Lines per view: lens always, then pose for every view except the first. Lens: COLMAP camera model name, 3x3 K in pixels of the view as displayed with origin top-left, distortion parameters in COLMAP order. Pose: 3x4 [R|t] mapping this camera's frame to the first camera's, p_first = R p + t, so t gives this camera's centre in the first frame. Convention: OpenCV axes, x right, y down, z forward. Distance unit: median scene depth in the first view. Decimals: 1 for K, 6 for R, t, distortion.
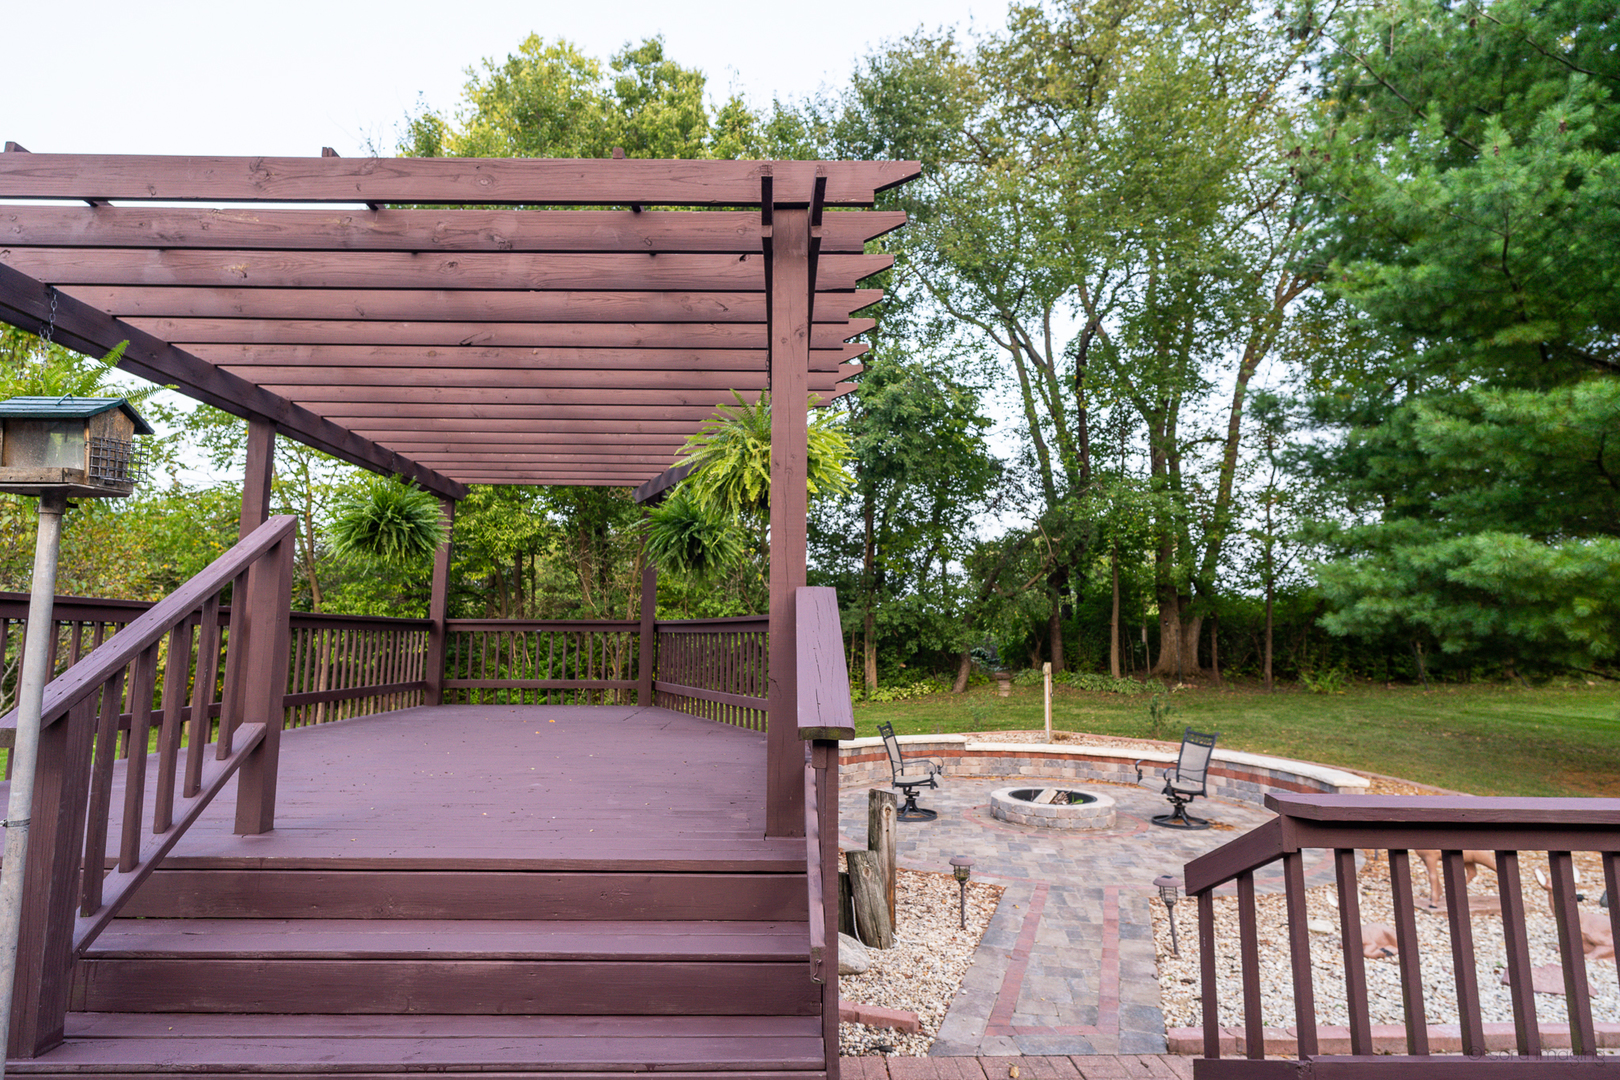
lens RADIAL K [[816.8, 0, 810.0], [0, 816.8, 540.0], [0, 0, 1]] dist [-0.004174, 0.002124]
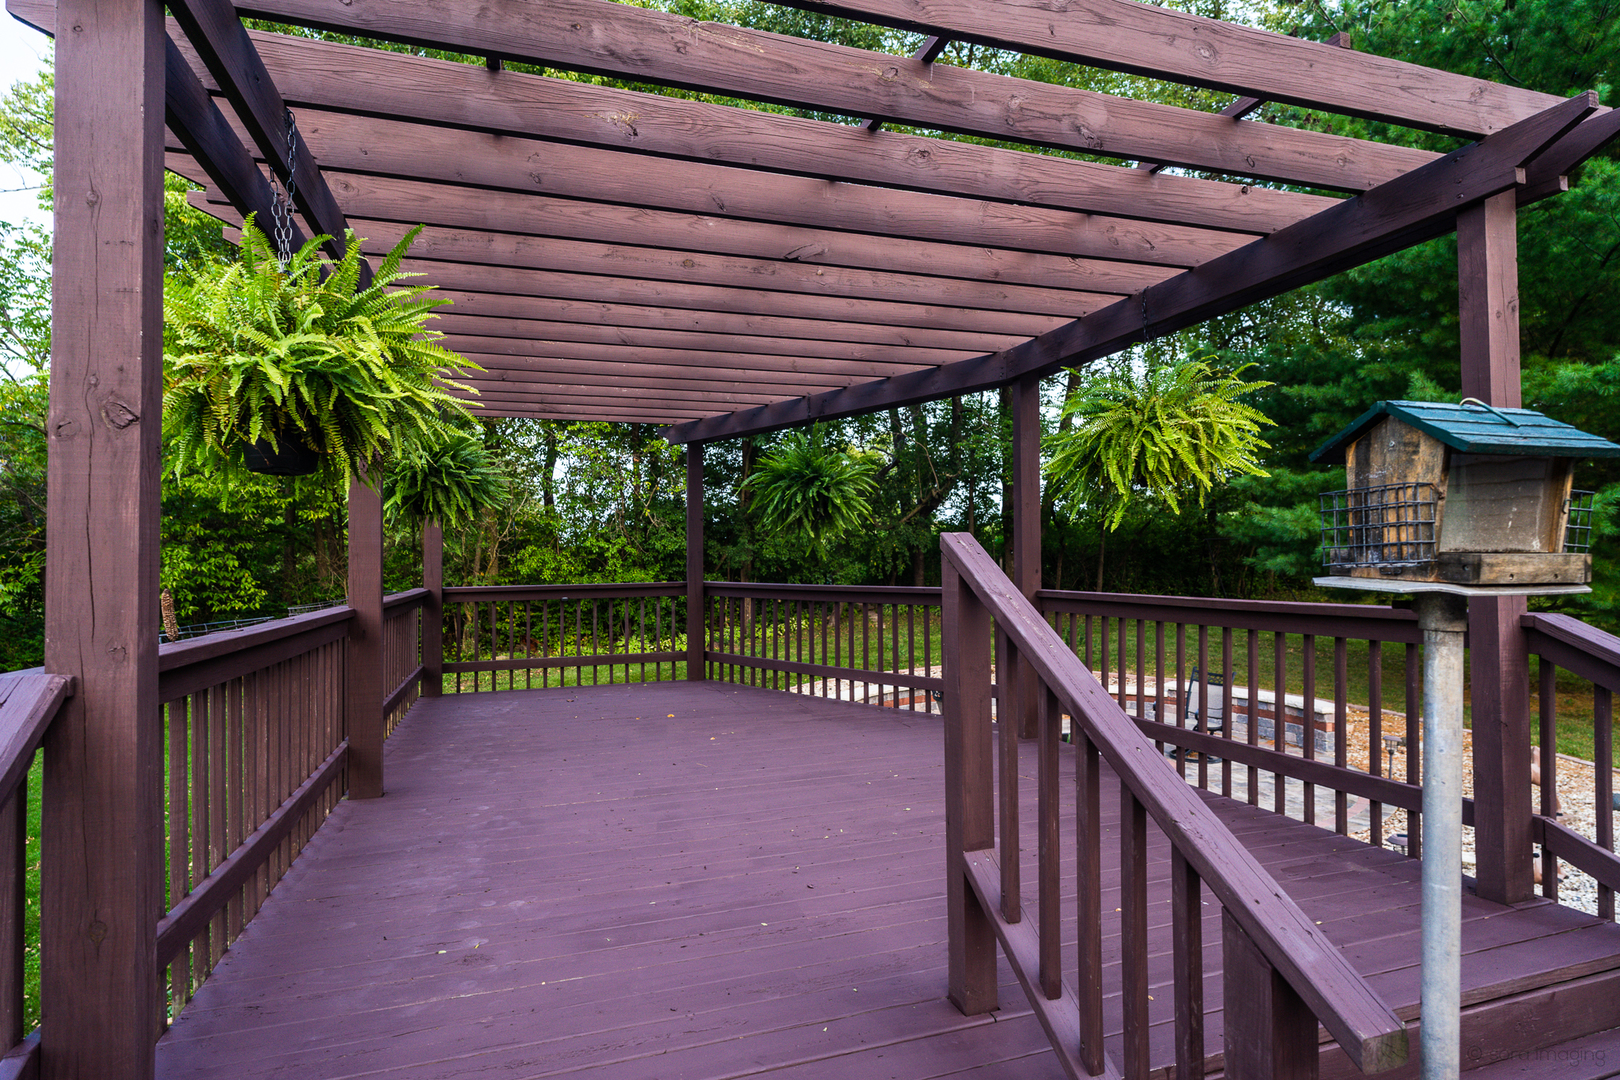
lens RADIAL K [[828.4, 0, 804.1], [0, 828.4, 546.9], [0, 0, 1]] dist [-0.007501, 0.003249]
pose [[0.955888, -0.015706, 0.293312, -0.681225], [-0.015820, 0.994367, 0.104803, -0.064836], [-0.293306, -0.104820, 0.950255, 0.281847]]
